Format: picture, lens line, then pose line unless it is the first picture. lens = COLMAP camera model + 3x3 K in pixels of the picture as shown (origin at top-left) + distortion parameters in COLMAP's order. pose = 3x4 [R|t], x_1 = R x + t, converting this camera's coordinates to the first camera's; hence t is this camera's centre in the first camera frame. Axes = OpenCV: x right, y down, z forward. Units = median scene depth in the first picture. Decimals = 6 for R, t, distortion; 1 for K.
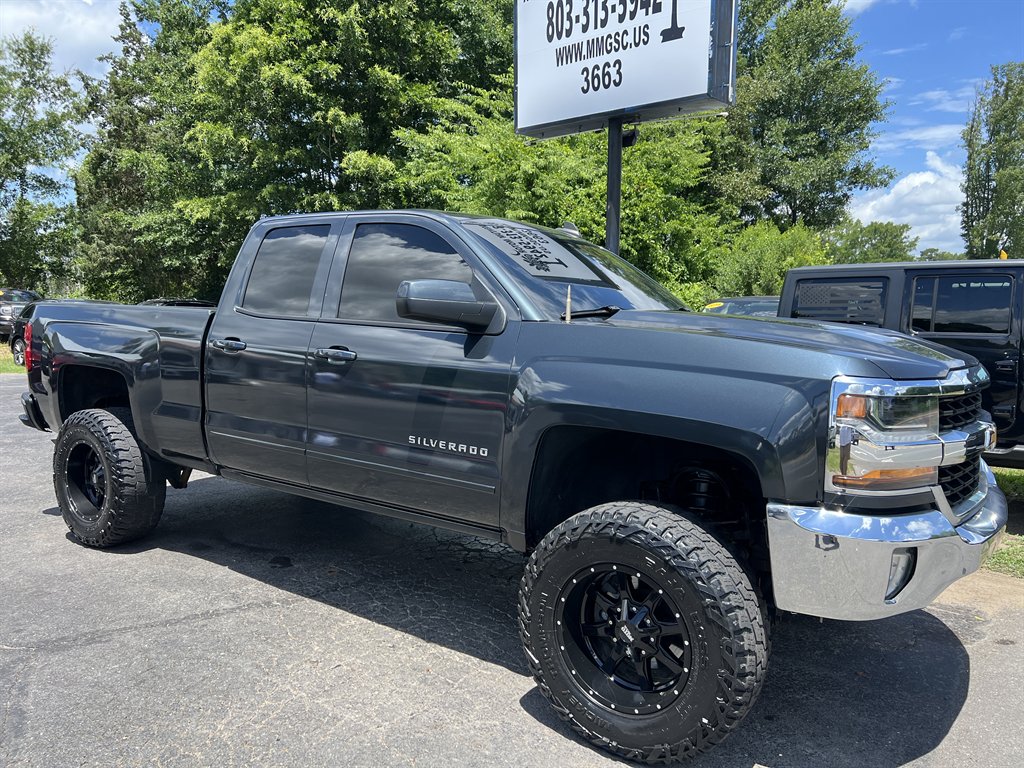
lens RADIAL K [[786.6, 0, 513.5], [0, 786.6, 378.9], [0, 0, 1]] dist [0.028262, -0.013763]
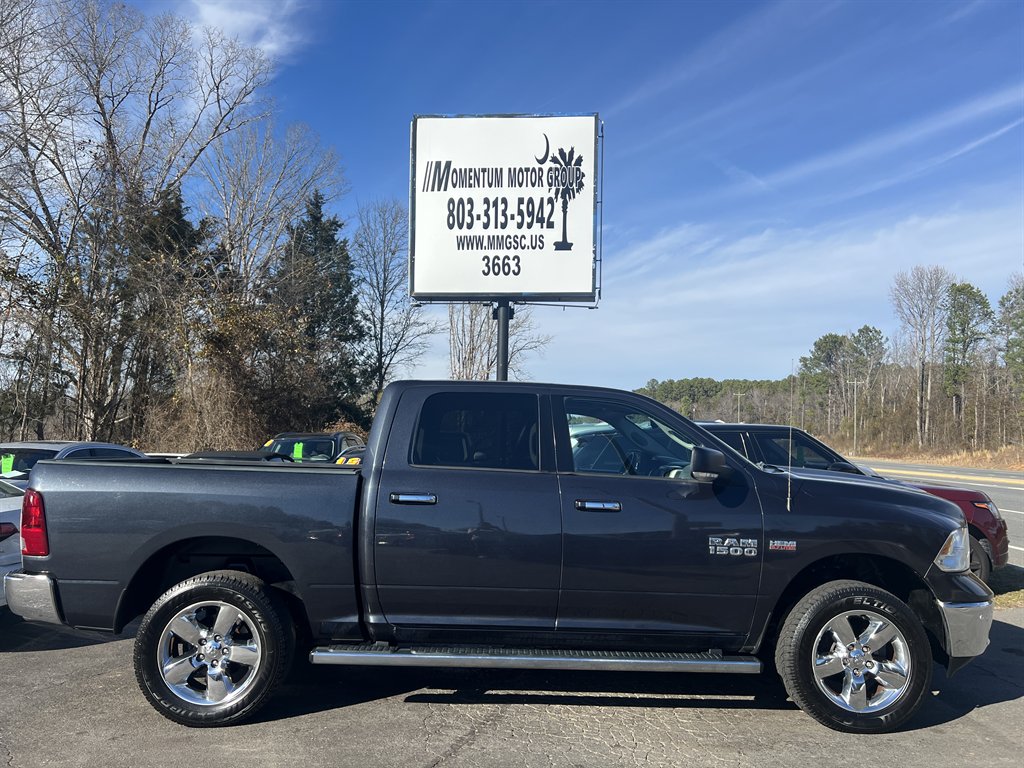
lens RADIAL K [[776.4, 0, 515.8], [0, 776.4, 388.3], [0, 0, 1]] dist [0.060400, -0.053206]
pose [[0.800901, 0.039549, 0.597489, -0.611703], [0.048933, 0.990156, -0.131134, -0.023005], [-0.596793, 0.134262, 0.791082, 0.026670]]
